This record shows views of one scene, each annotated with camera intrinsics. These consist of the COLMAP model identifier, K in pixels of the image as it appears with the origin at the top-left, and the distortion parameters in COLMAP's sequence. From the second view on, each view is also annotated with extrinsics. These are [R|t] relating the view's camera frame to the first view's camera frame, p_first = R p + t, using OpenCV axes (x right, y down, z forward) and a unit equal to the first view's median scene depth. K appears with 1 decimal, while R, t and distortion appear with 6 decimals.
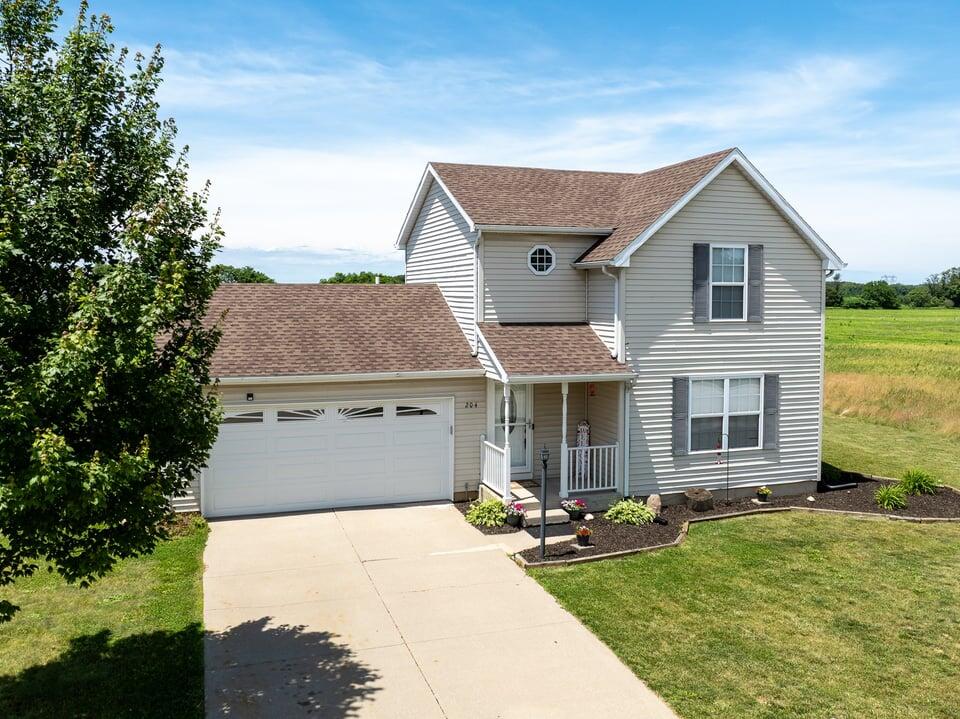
lens RADIAL K [[799.4, 0, 480.0], [0, 799.4, 359.5], [0, 0, 1]] dist [-0.050728, 0.009405]
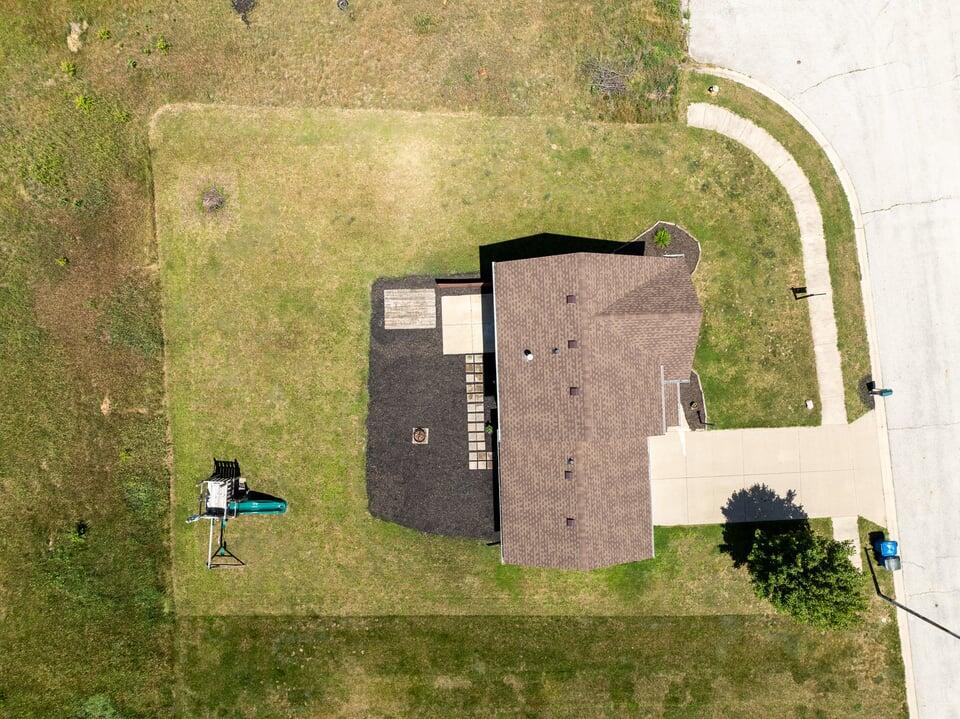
lens RADIAL K [[673.6, 0, 479.1], [0, 673.6, 361.1], [0, 0, 1]] dist [-0.037472, 0.005709]
pose [[0.282216, -0.958975, 0.026835, -0.005059], [0.080453, 0.051531, 0.995425, -2.023371], [-0.955971, -0.278766, 0.091696, 1.347656]]
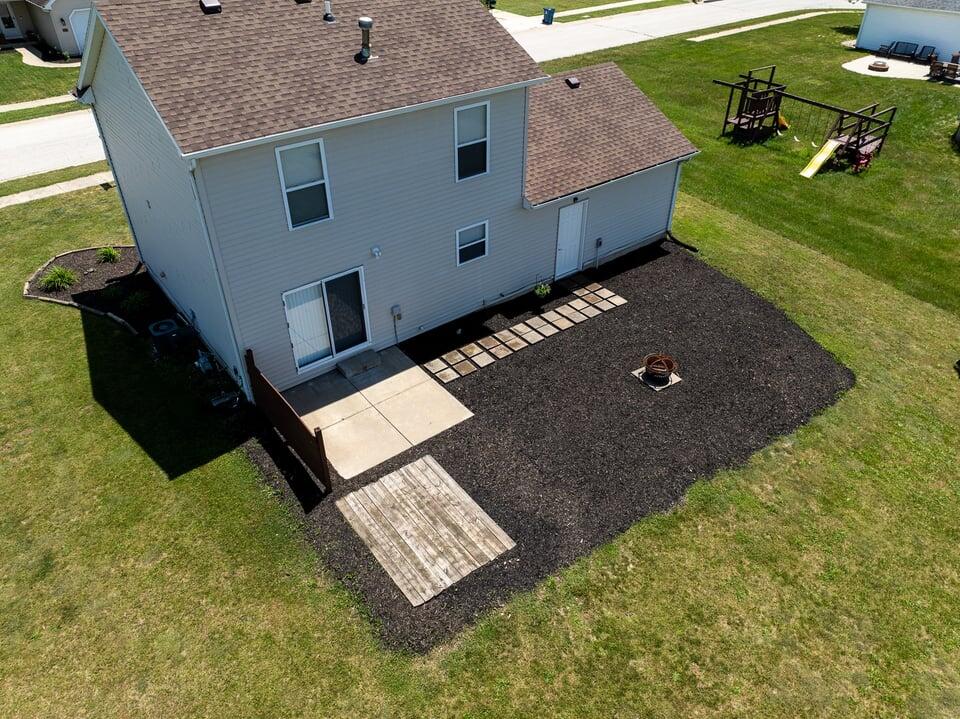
lens RADIAL K [[673.6, 0, 479.1], [0, 673.6, 361.1], [0, 0, 1]] dist [-0.037472, 0.005709]
pose [[-0.941797, 0.200997, -0.269477, 0.255503], [-0.025492, 0.756576, 0.653408, -0.491812], [0.335213, 0.622248, -0.707418, 2.235192]]
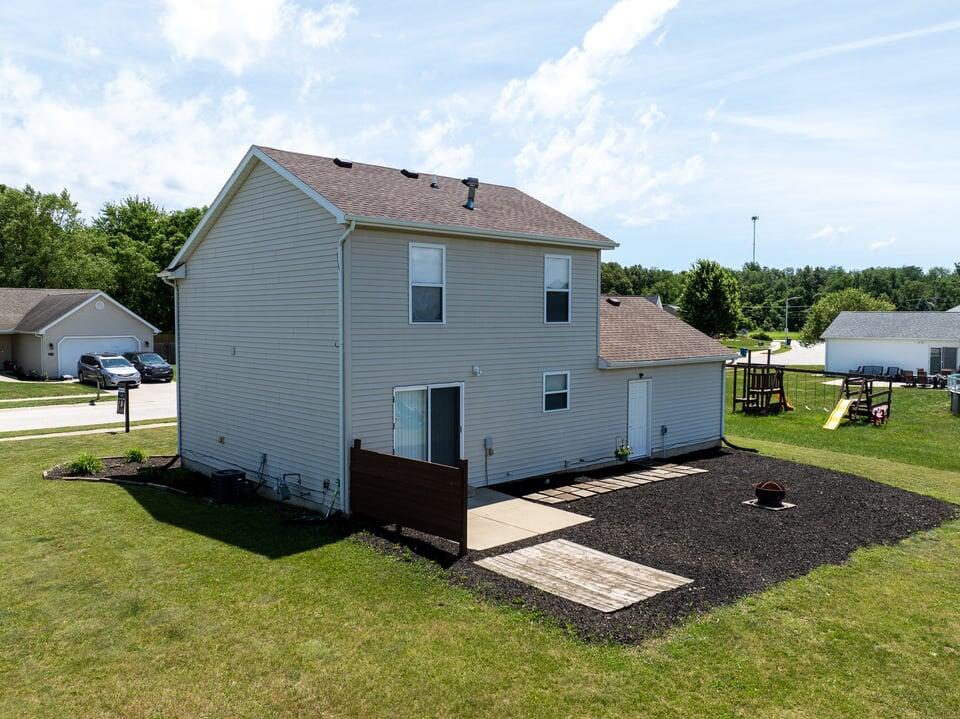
lens RADIAL K [[778.6, 0, 477.0], [0, 778.6, 359.8], [0, 0, 1]] dist [-0.037739, 0.002017]
pose [[-0.911408, 0.022355, -0.410896, 0.535802], [-0.034322, 0.990914, 0.130041, -0.170152], [0.410070, 0.132623, -0.902360, 2.400158]]
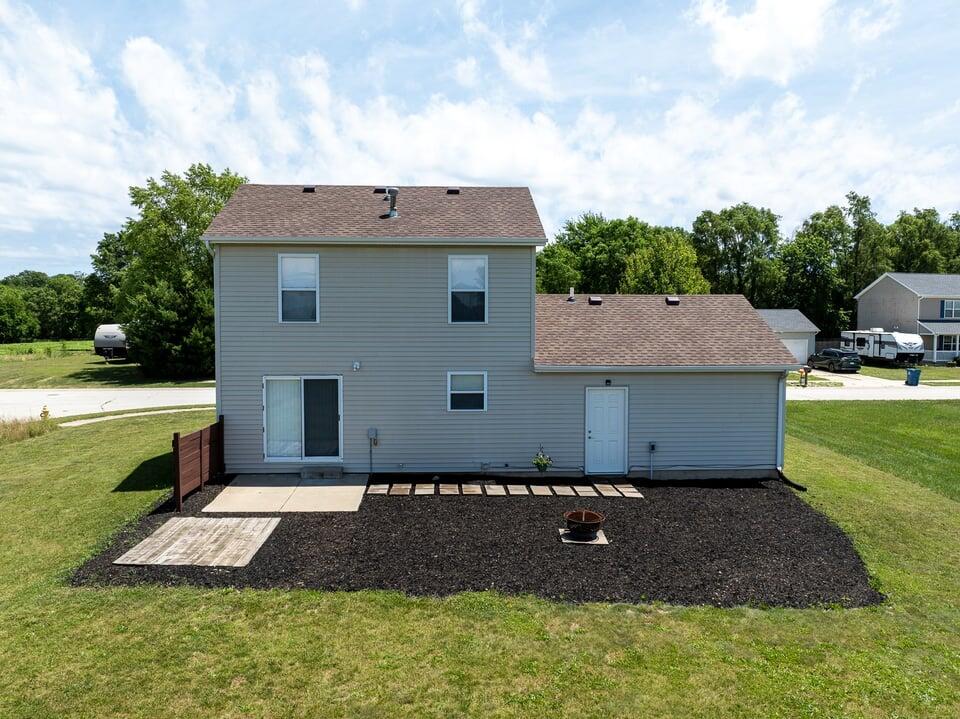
lens RADIAL K [[754.2, 0, 479.8], [0, 754.2, 355.8], [0, 0, 1]] dist [-0.048901, 0.008062]
pose [[-0.965279, -0.013764, 0.260858, -0.336960], [0.019904, 0.991833, 0.125984, -0.170976], [-0.260461, 0.126802, -0.957121, 2.471788]]
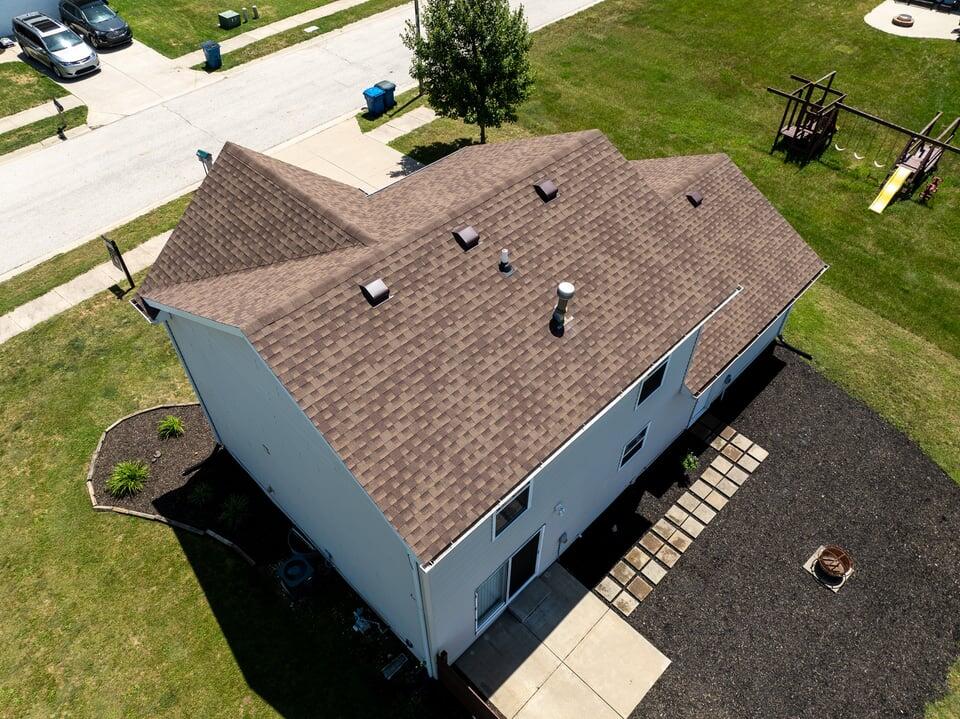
lens RADIAL K [[678.9, 0, 480.0], [0, 678.9, 359.5], [0, 0, 1]] dist [-0.068791, 0.045788]
pose [[-0.893632, 0.324751, -0.309774, 0.384835], [-0.037821, 0.633276, 0.773001, -0.731344], [0.447205, 0.702494, -0.553633, 1.751813]]
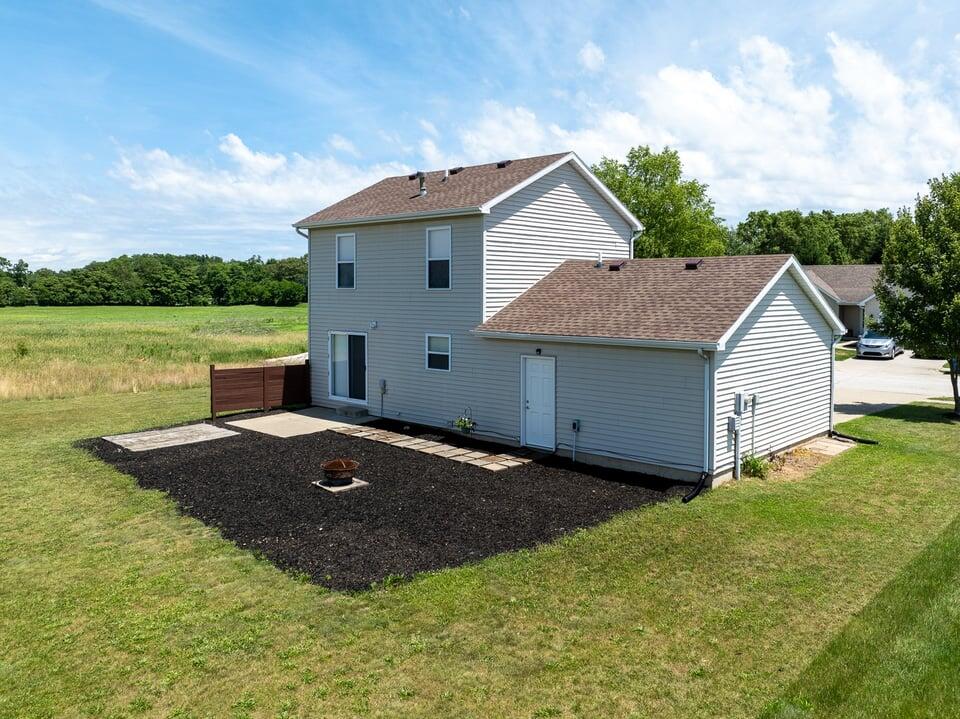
lens RADIAL K [[773.6, 0, 533.6], [0, 773.6, 315.4], [0, 0, 1]] dist [-0.045618, 0.002215]
pose [[-0.516625, -0.029566, 0.855701, -1.151170], [0.066599, 0.994988, 0.074588, -0.120245], [-0.853618, 0.095522, -0.512066, 1.921897]]
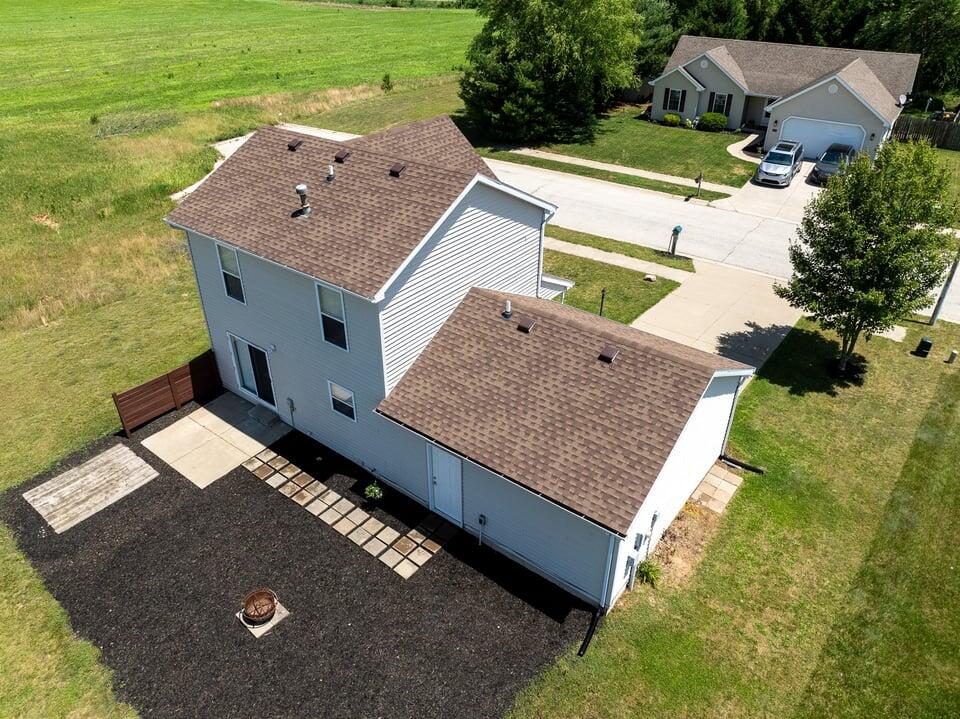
lens RADIAL K [[673.6, 0, 479.1], [0, 673.6, 361.1], [0, 0, 1]] dist [-0.037472, 0.005709]
pose [[-0.558871, -0.439174, 0.703412, -0.856924], [0.064048, 0.822853, 0.564633, -0.607286], [-0.826777, 0.360609, -0.431741, 1.684126]]
